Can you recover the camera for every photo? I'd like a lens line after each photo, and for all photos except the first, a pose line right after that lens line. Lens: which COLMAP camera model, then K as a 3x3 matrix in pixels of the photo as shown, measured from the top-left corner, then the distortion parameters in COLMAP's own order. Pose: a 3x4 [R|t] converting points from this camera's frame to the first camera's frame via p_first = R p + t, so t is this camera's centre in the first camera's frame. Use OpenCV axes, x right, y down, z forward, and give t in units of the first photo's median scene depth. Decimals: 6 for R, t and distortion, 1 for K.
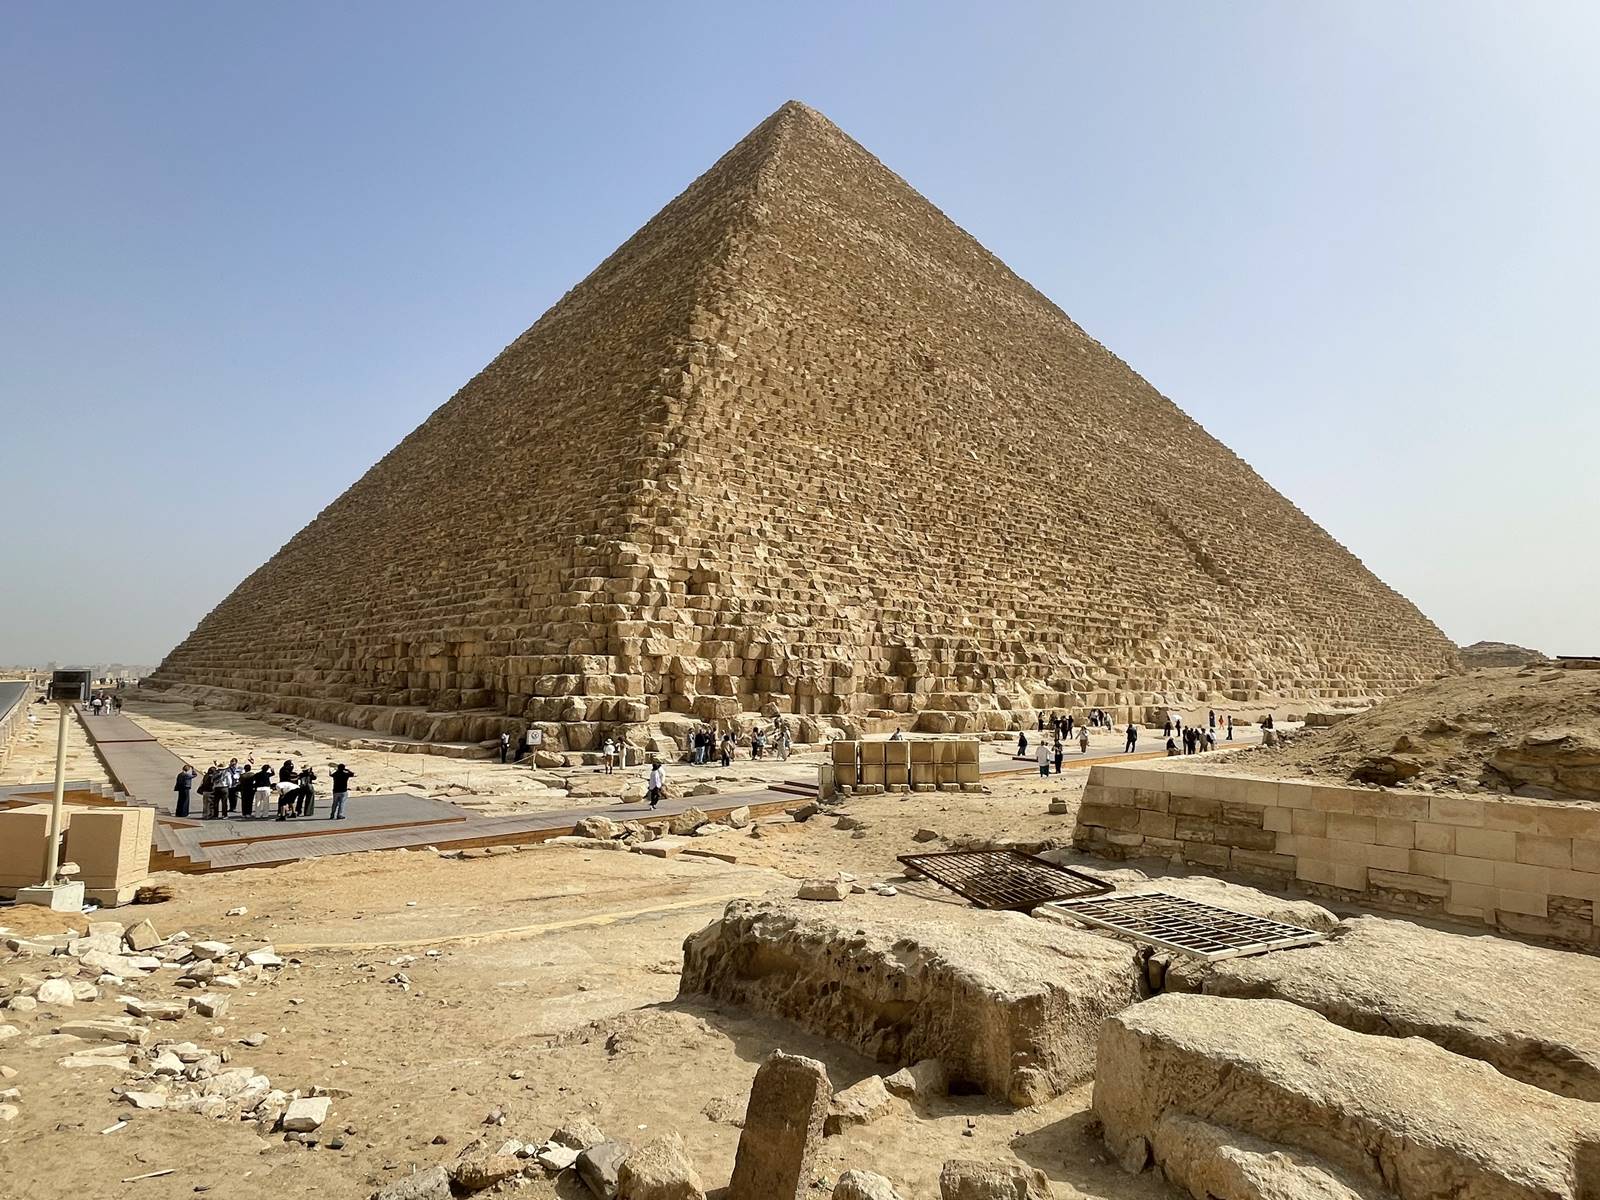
lens RADIAL K [[870.3, 0, 797.2], [0, 870.3, 613.1], [0, 0, 1]] dist [0.005605, -0.000712]
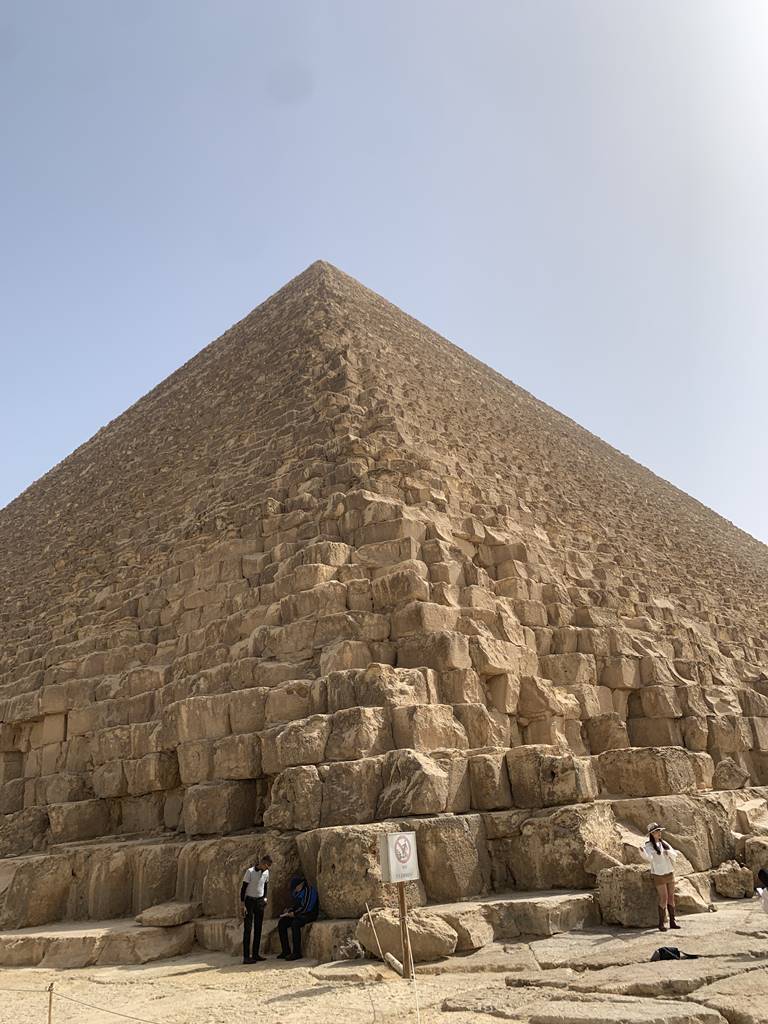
lens RADIAL K [[765.6, 0, 384.0], [0, 765.6, 512.0], [0, 0, 1]] dist [0.036078, -0.003234]
pose [[0.988872, -0.045853, 0.141525, -0.212633], [0.088081, 0.947109, -0.308589, 0.068741], [-0.119890, 0.317621, 0.940608, 0.443657]]
